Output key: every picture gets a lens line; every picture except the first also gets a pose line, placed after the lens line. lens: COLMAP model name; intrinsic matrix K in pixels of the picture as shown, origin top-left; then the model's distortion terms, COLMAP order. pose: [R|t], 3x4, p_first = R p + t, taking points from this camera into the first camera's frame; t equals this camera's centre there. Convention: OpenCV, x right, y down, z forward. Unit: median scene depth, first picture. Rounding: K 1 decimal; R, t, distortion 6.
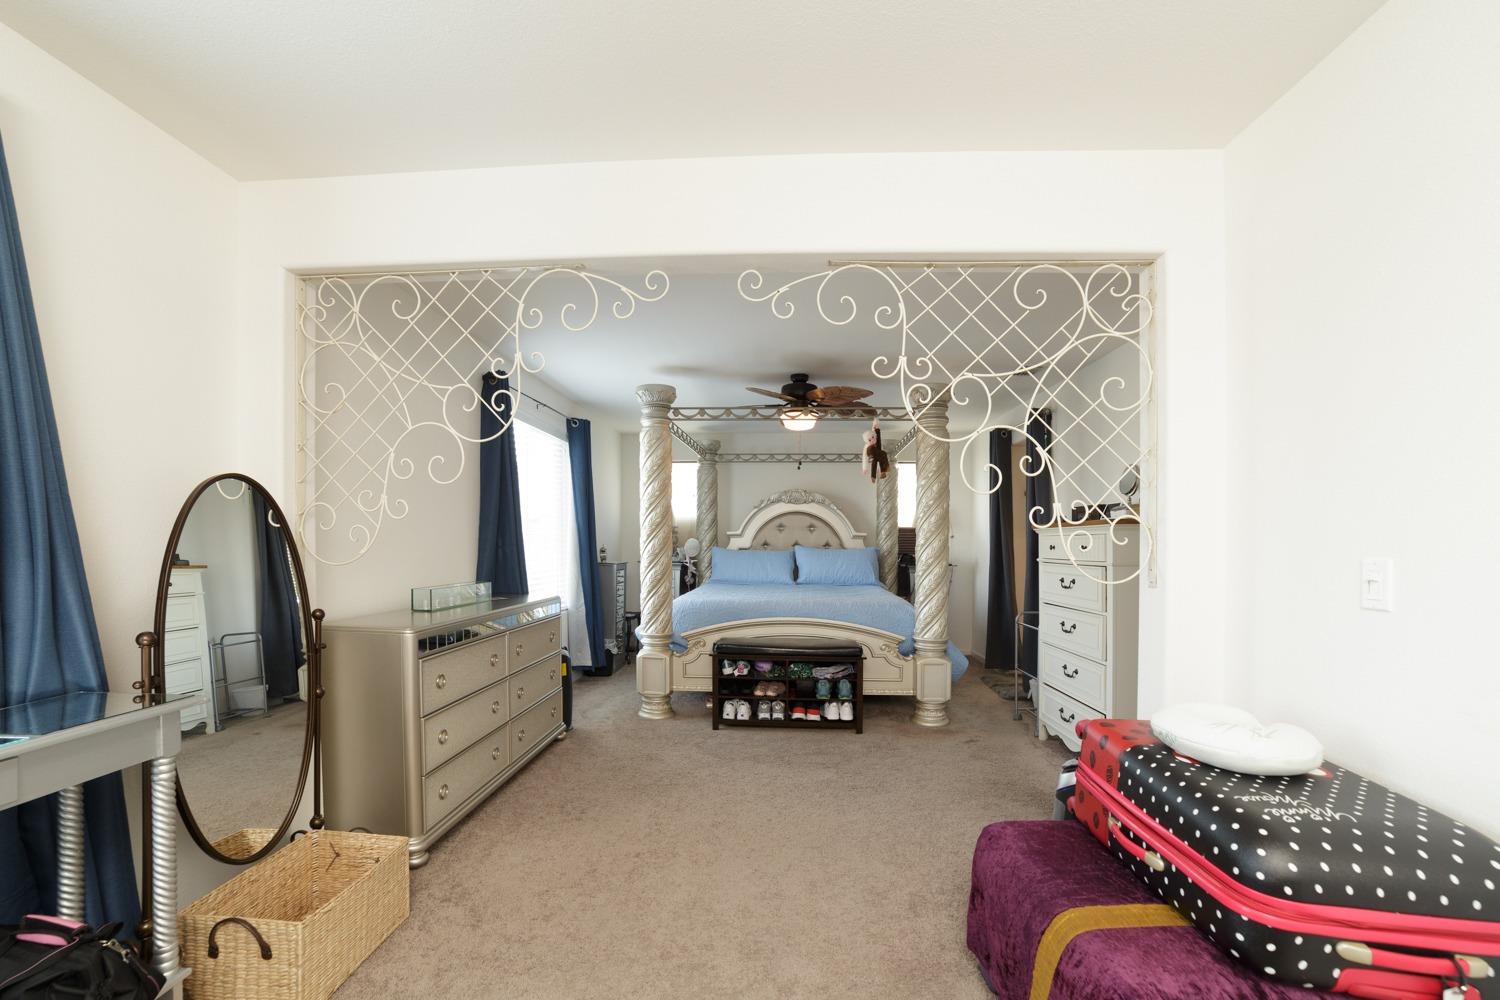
lens RADIAL K [[636.2, 0, 743.4], [0, 636.2, 506.0], [0, 0, 1]] dist [-0.077800, 0.036448]
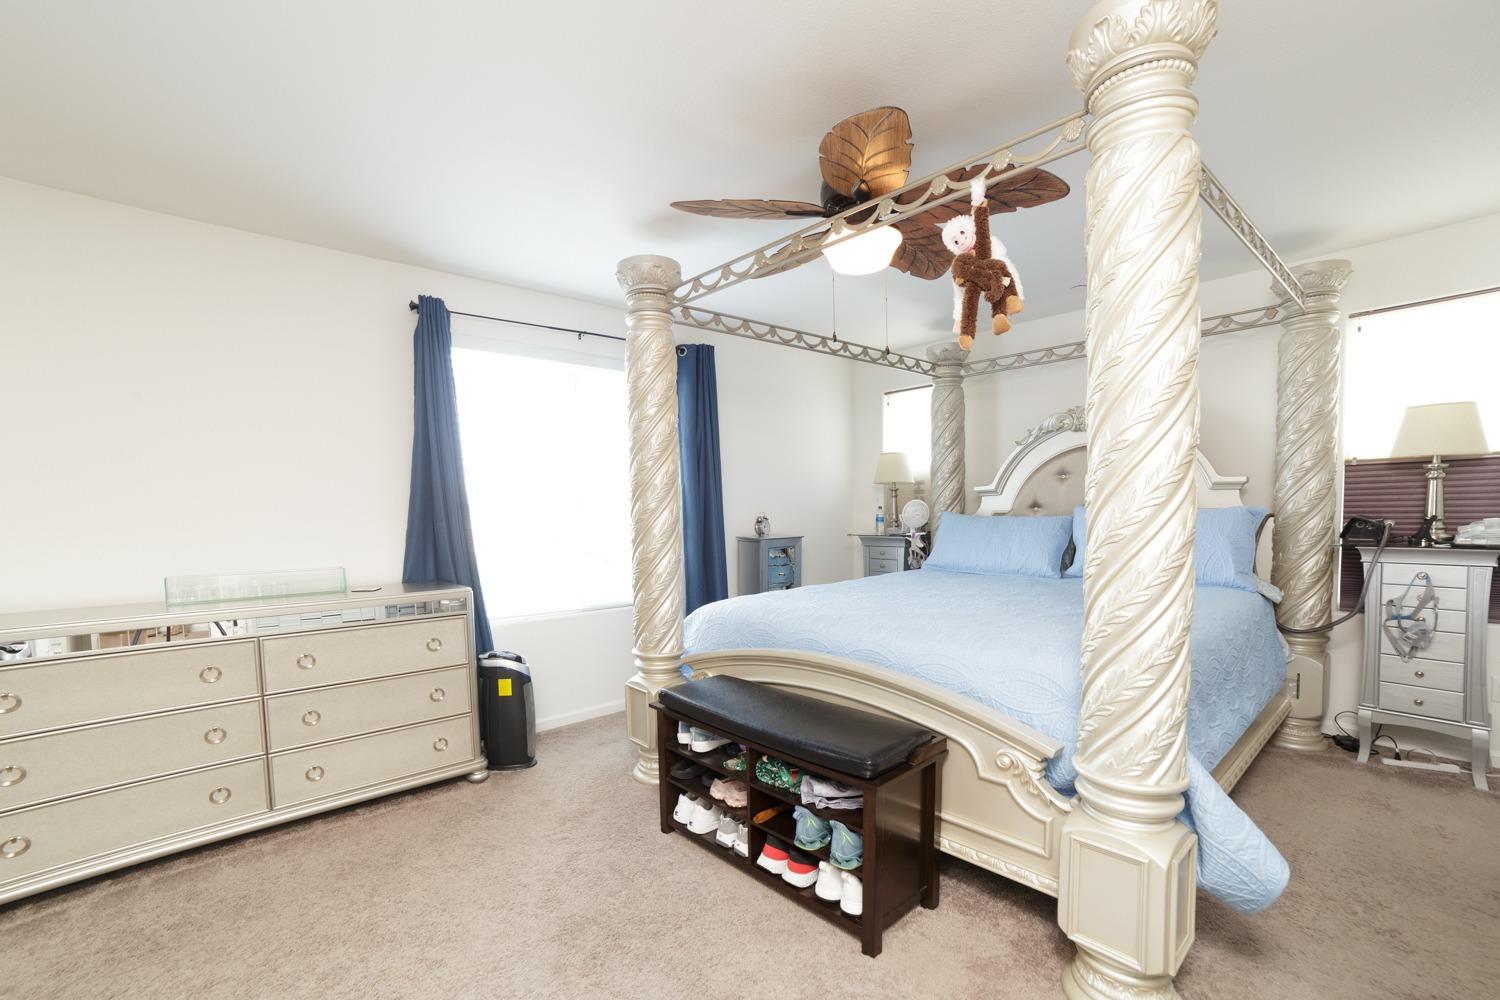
lens RADIAL K [[636.2, 0, 743.4], [0, 636.2, 506.0], [0, 0, 1]] dist [-0.077800, 0.036448]
pose [[0.710192, -0.025459, -0.703547, 0.254324], [0.060669, 0.997841, 0.025134, 0.030796], [0.701389, -0.060533, 0.710204, 0.413324]]
